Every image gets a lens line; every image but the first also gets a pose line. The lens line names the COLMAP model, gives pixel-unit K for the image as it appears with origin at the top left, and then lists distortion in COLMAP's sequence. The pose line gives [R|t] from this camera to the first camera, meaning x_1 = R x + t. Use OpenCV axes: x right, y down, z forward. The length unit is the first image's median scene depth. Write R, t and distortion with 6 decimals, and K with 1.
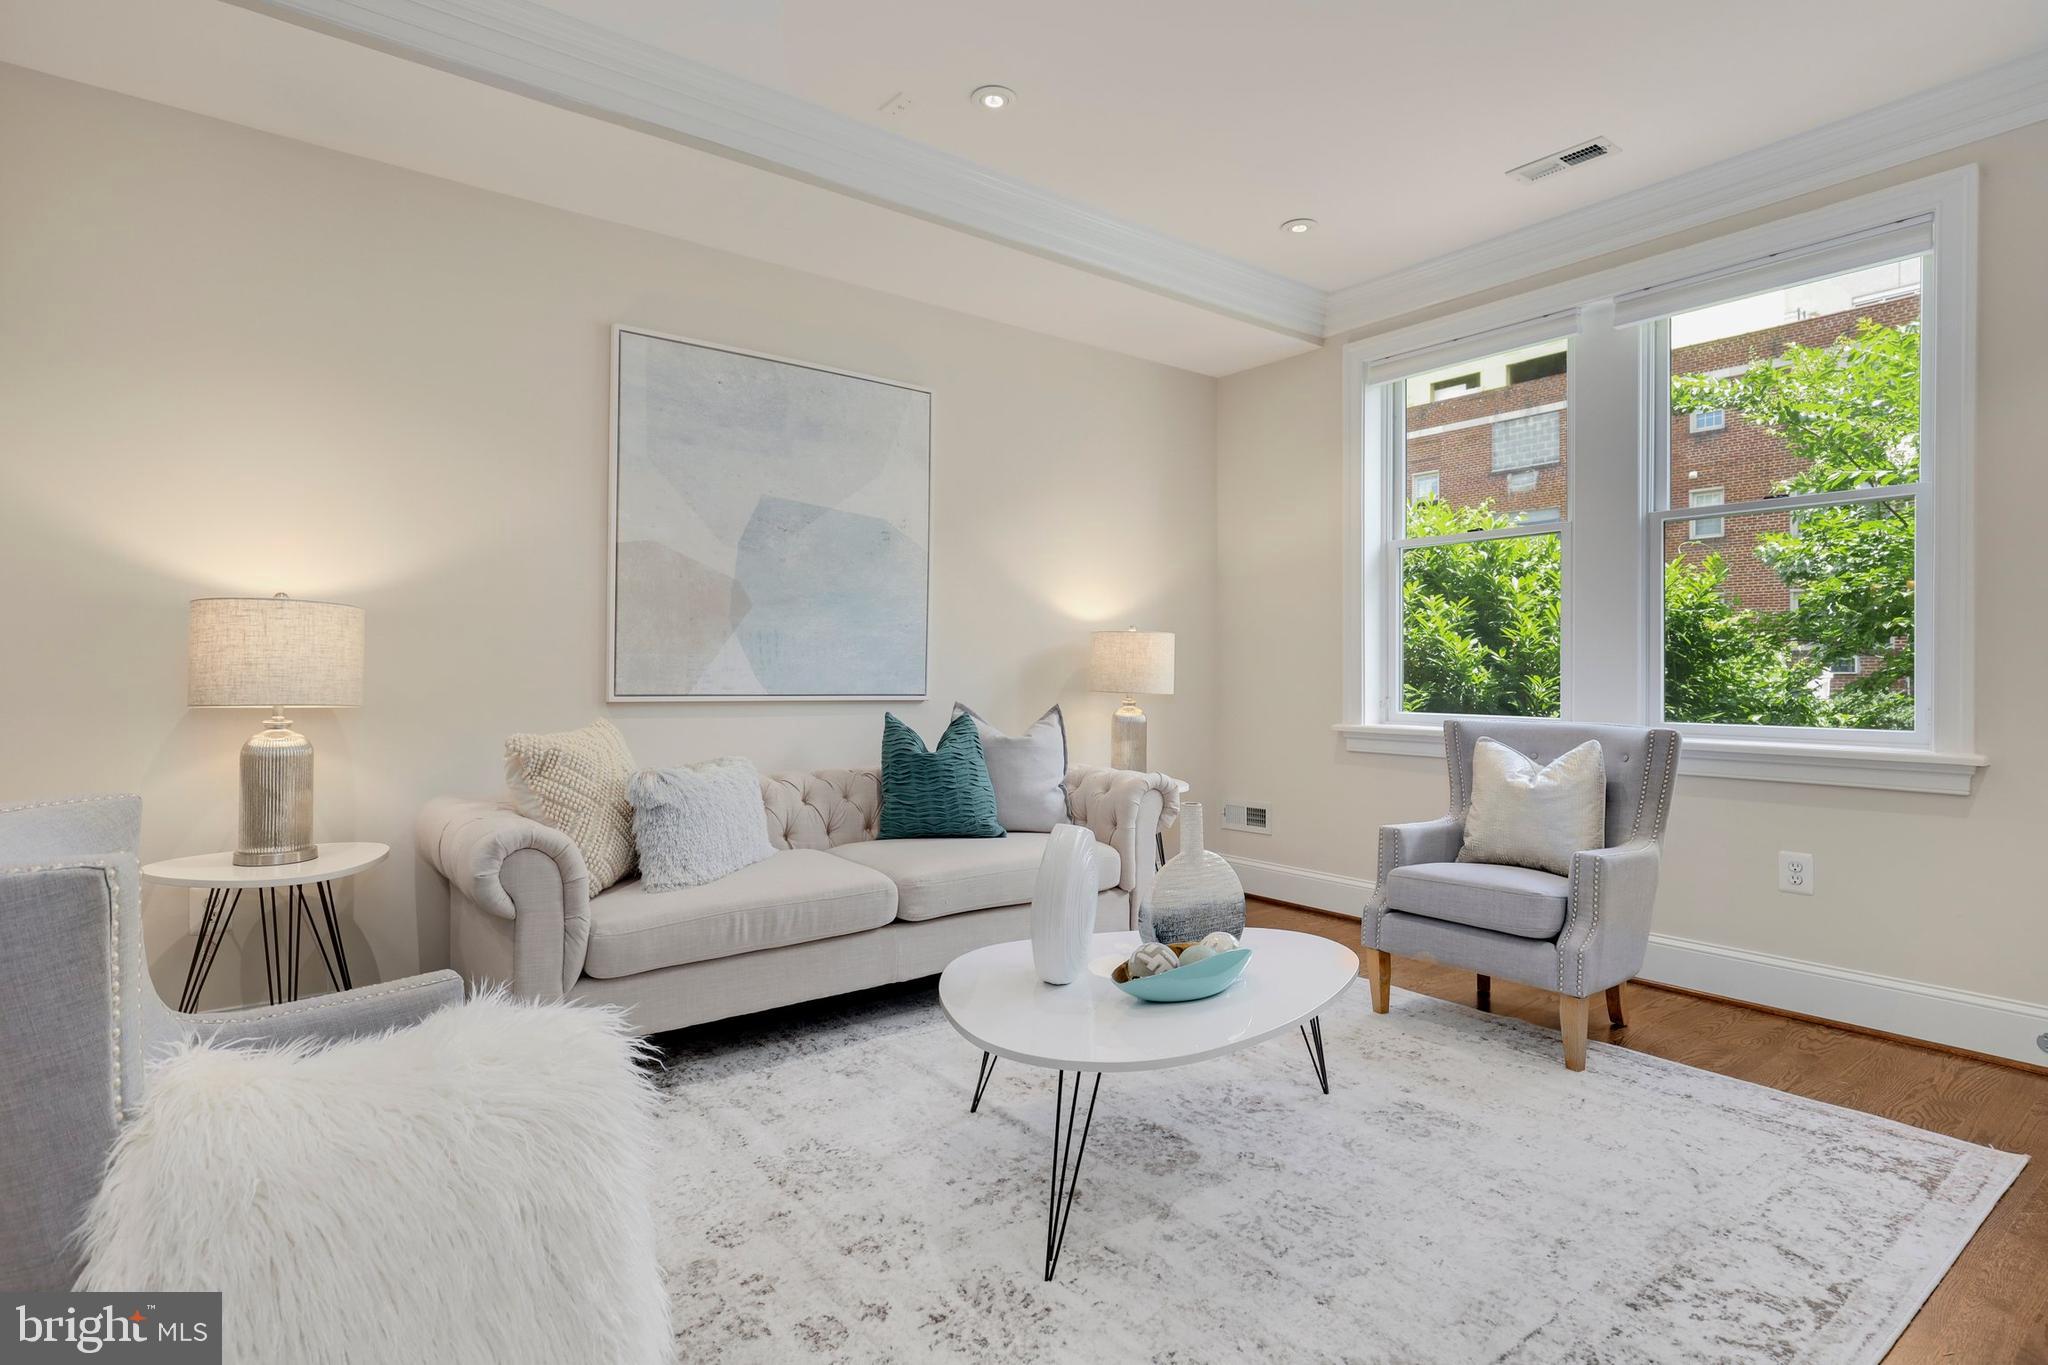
lens RADIAL K [[1043.5, 0, 1019.5], [0, 1043.5, 674.0], [0, 0, 1]] dist [-0.013474, 0.000256]
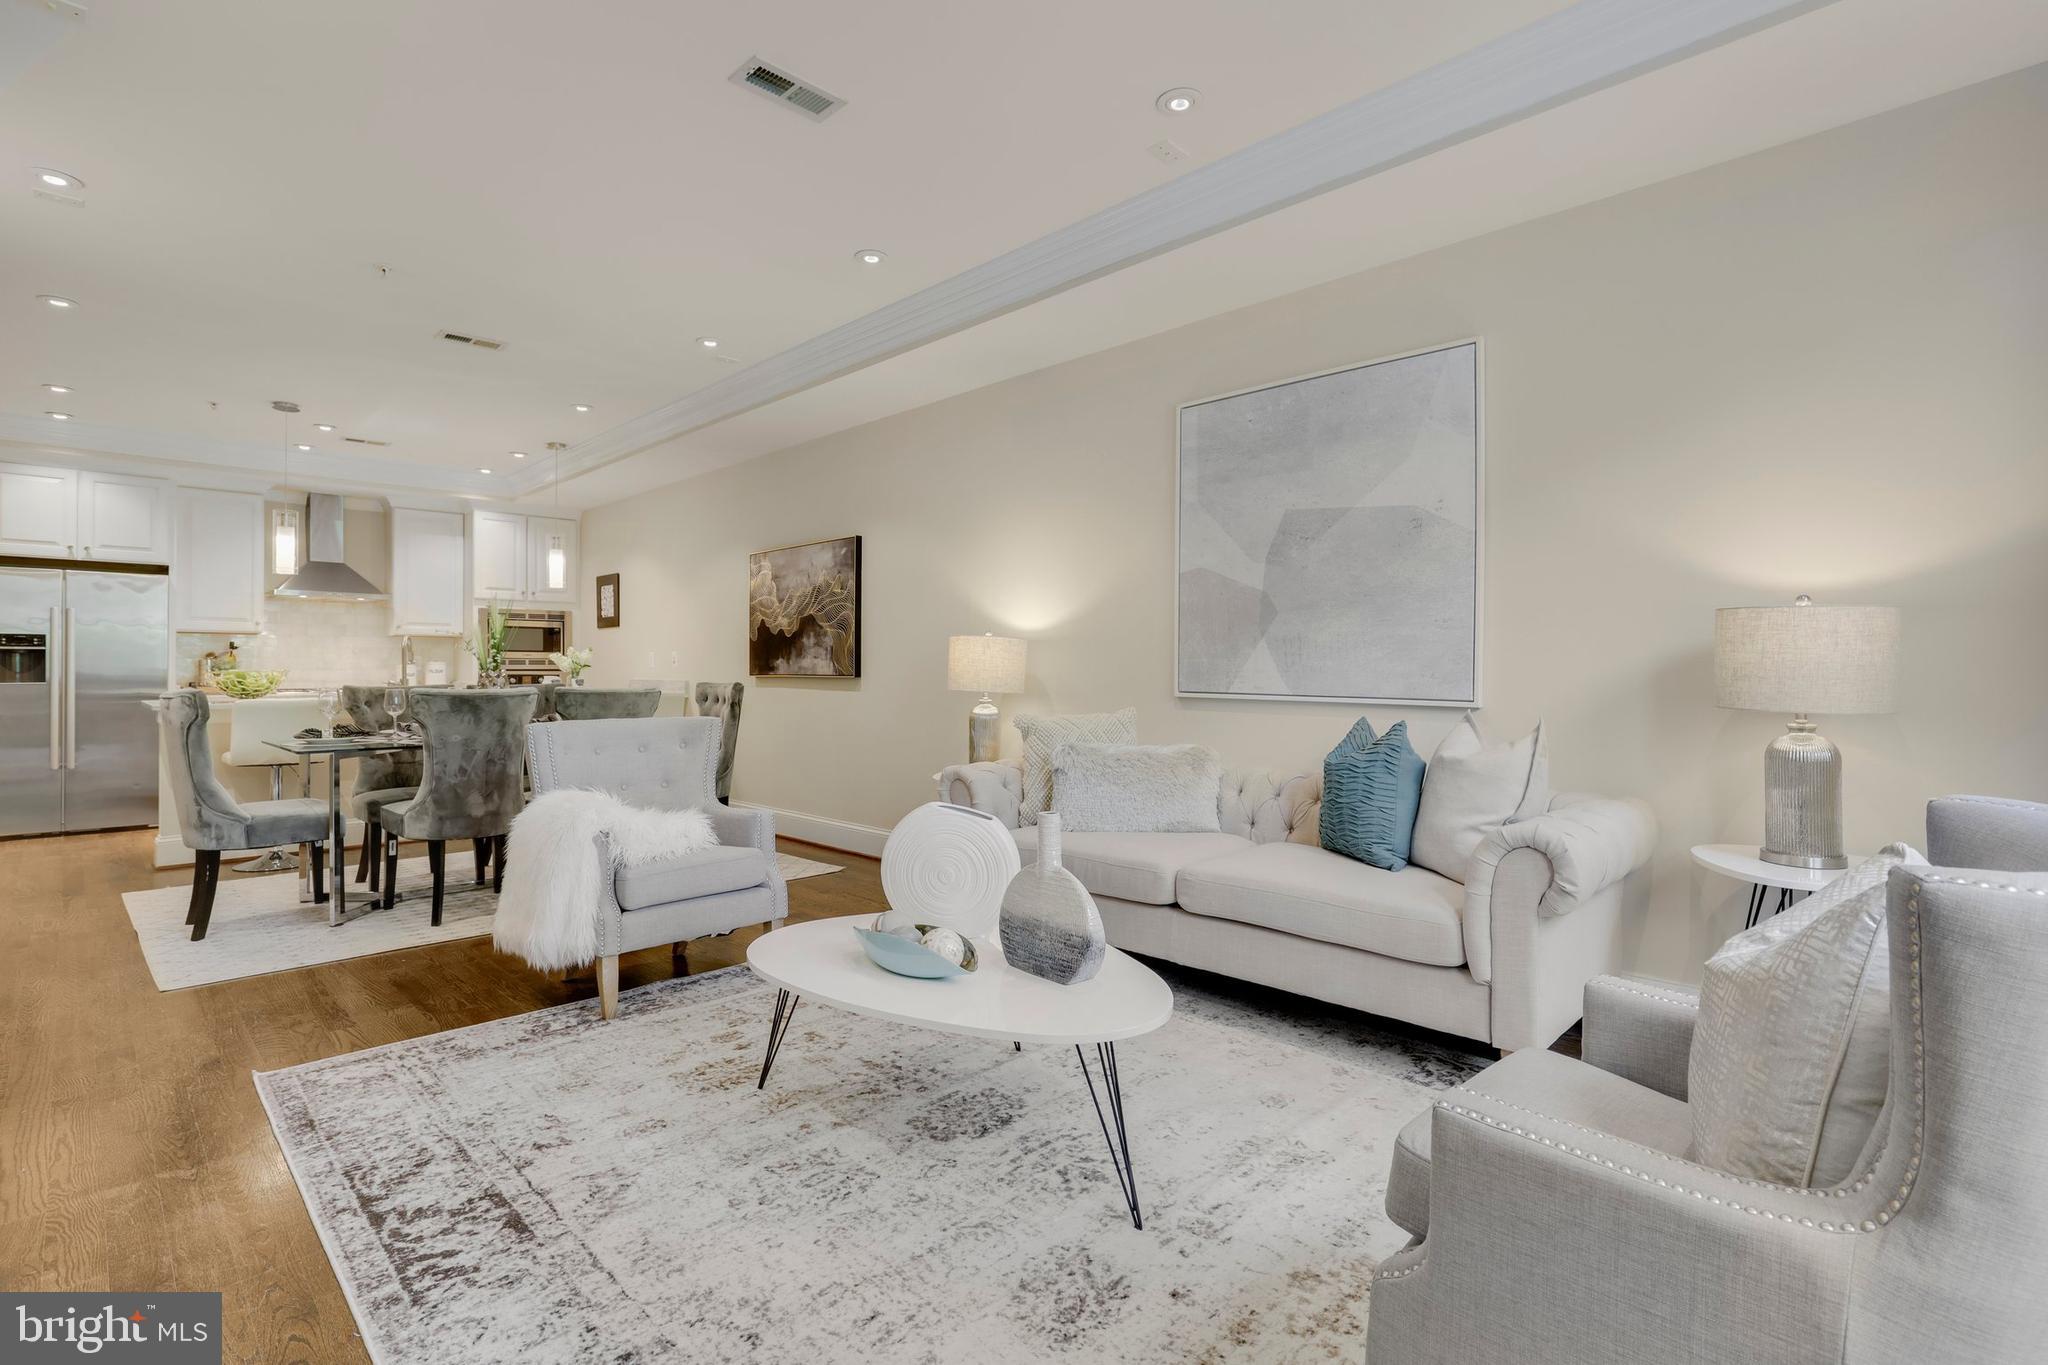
lens RADIAL K [[978.2, 0, 1000.7], [0, 978.2, 663.7], [0, 0, 1]] dist [0.002393, 0.000271]
pose [[0.110442, -0.010019, -0.993832, 0.776117], [-0.004792, 0.999932, -0.010613, -0.000455], [0.993871, 0.005934, 0.110386, 0.635960]]
